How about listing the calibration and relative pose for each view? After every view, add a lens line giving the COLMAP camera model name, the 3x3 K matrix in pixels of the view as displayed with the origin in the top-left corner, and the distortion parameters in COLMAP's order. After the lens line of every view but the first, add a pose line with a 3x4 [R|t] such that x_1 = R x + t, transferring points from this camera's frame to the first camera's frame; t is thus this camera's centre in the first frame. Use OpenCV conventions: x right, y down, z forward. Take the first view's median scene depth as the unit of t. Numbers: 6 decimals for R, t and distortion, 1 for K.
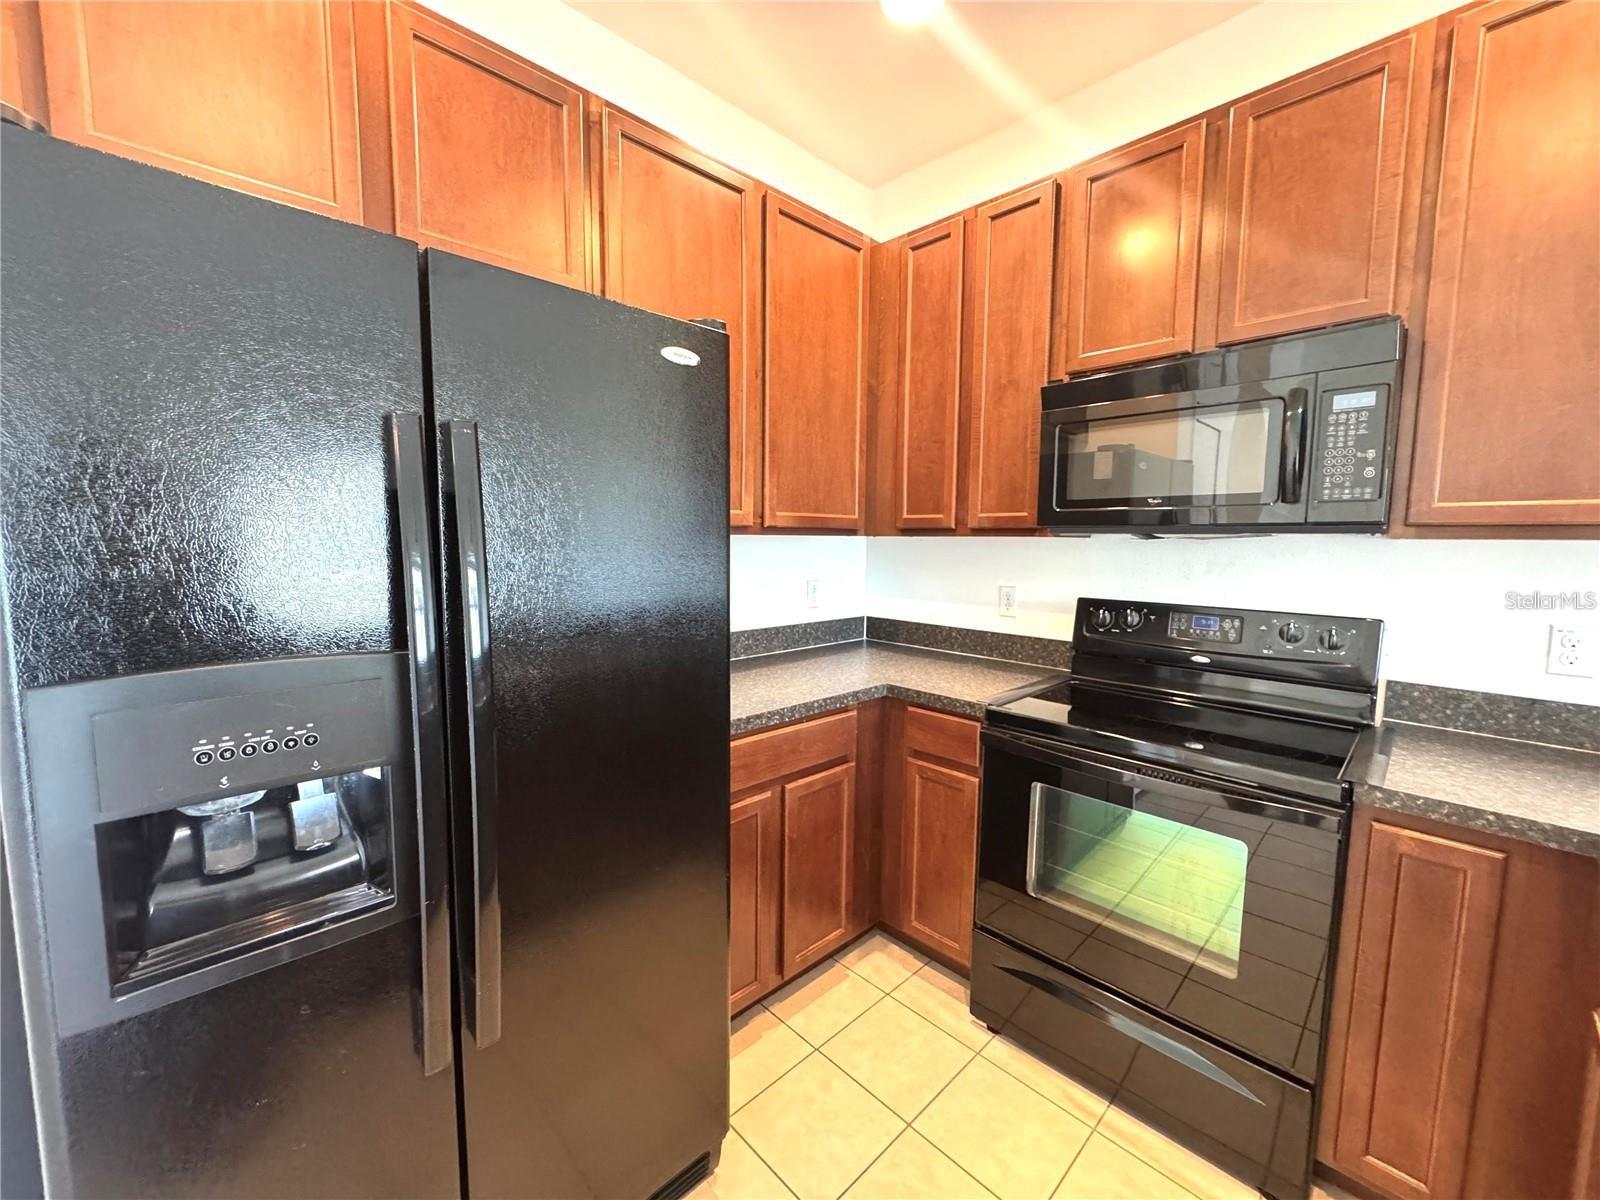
lens RADIAL K [[638.5, 0, 803.8], [0, 638.5, 603.1], [0, 0, 1]] dist [-0.003927, 0.000559]
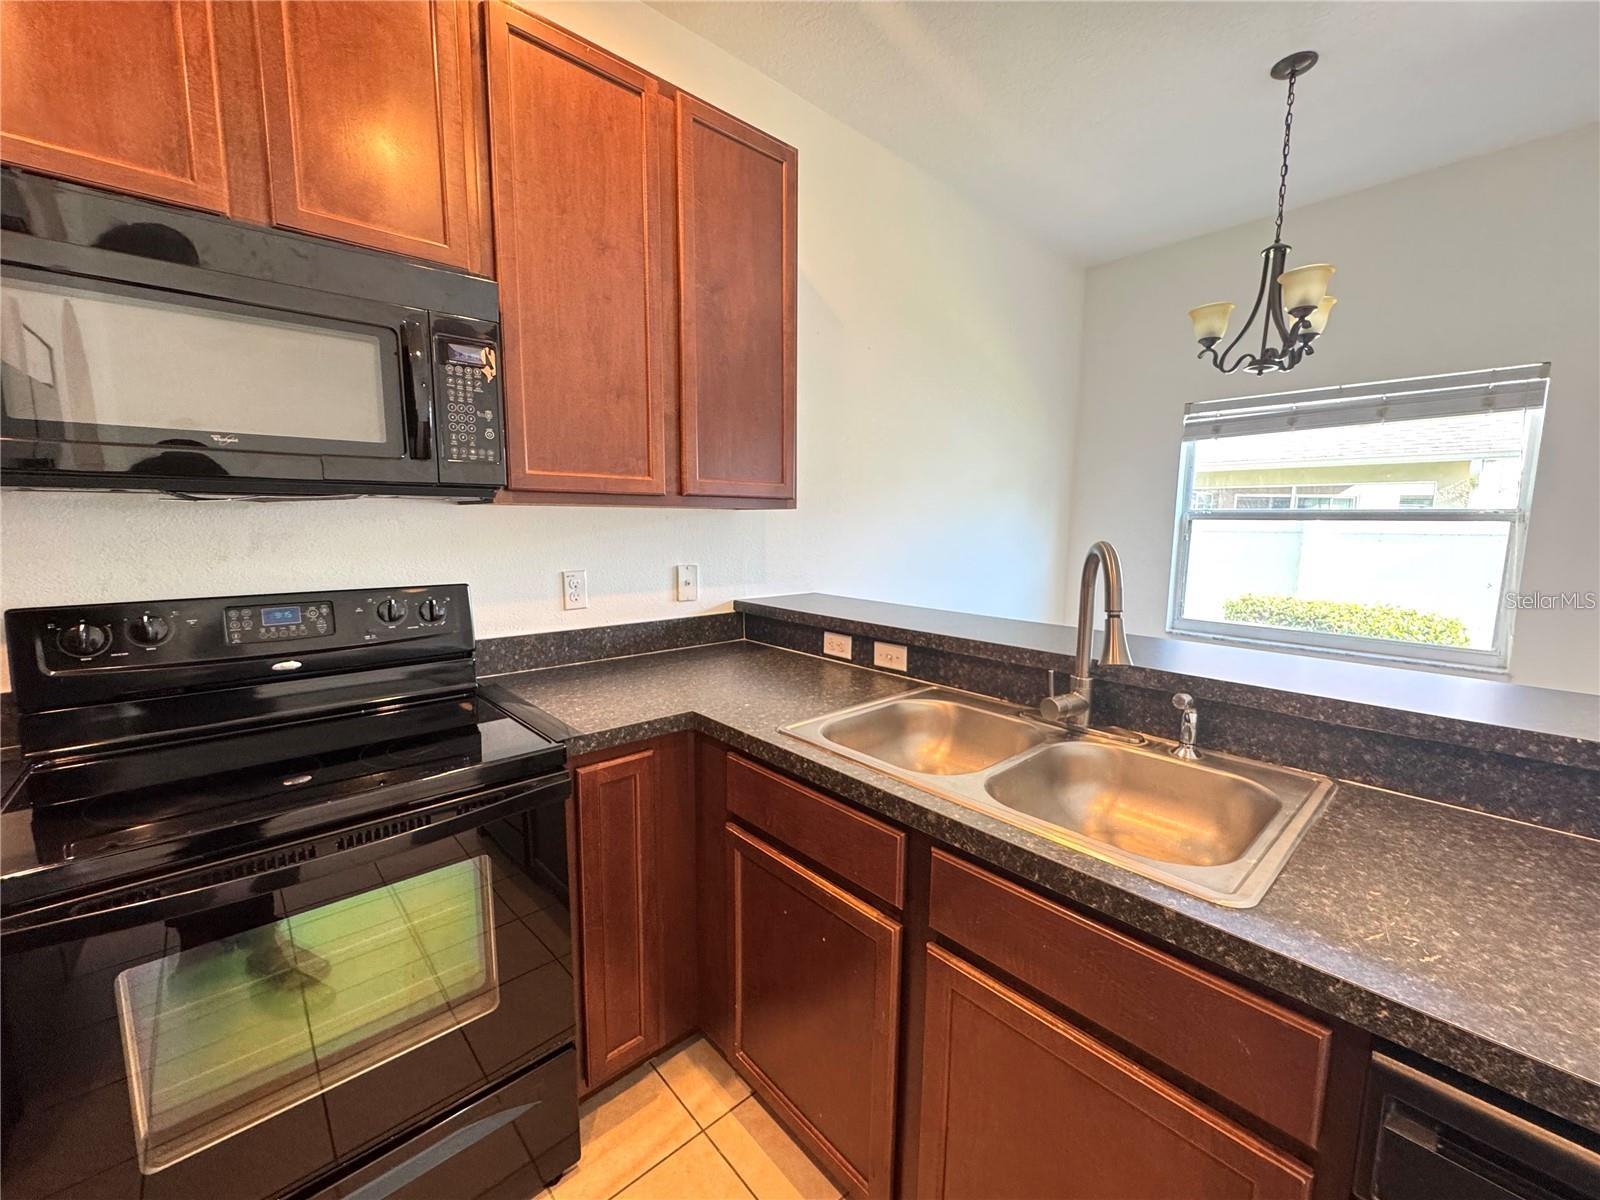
lens RADIAL K [[638.5, 0, 797.7], [0, 638.5, 602.6], [0, 0, 1]] dist [-0.003927, 0.000559]
pose [[0.042863, -0.139689, 0.989267, -0.095254], [0.095221, 0.986241, 0.135136, -0.036297], [-0.994533, 0.088407, 0.055575, 0.483893]]
